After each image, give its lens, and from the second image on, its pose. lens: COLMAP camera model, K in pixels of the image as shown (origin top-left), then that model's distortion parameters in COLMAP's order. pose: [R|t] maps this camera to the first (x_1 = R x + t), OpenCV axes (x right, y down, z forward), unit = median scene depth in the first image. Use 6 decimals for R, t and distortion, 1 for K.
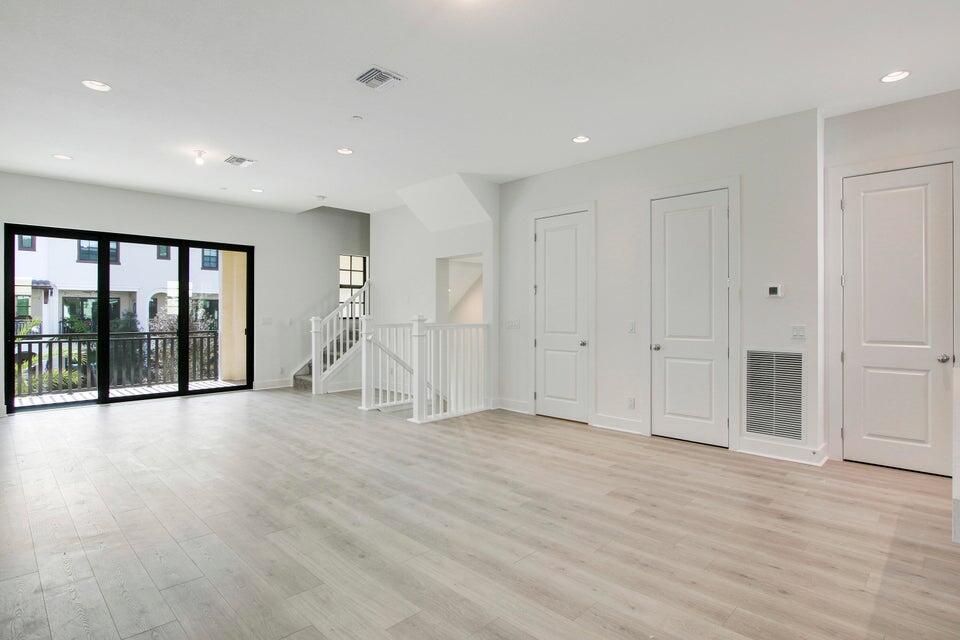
lens RADIAL K [[514.6, 0, 486.8], [0, 514.6, 316.2], [0, 0, 1]] dist [-0.035663, -0.000403]
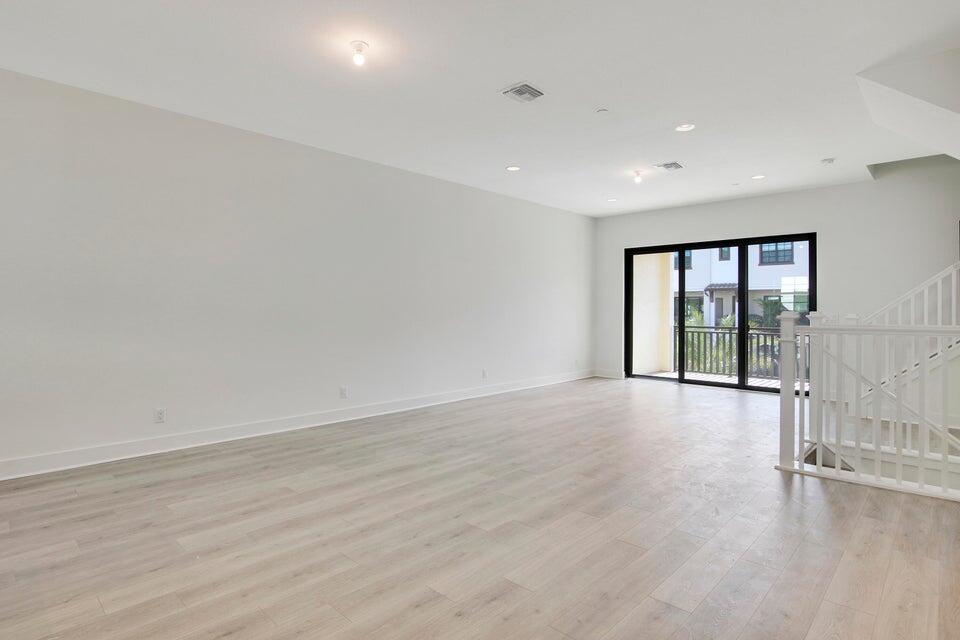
lens RADIAL K [[514.6, 0, 486.8], [0, 514.6, 316.2], [0, 0, 1]] dist [-0.035663, -0.000403]
pose [[-0.017276, 0.009531, -0.999805, 0.619746], [-0.004409, 0.999944, 0.009609, -0.000641], [0.999841, 0.004574, -0.017233, 0.681513]]
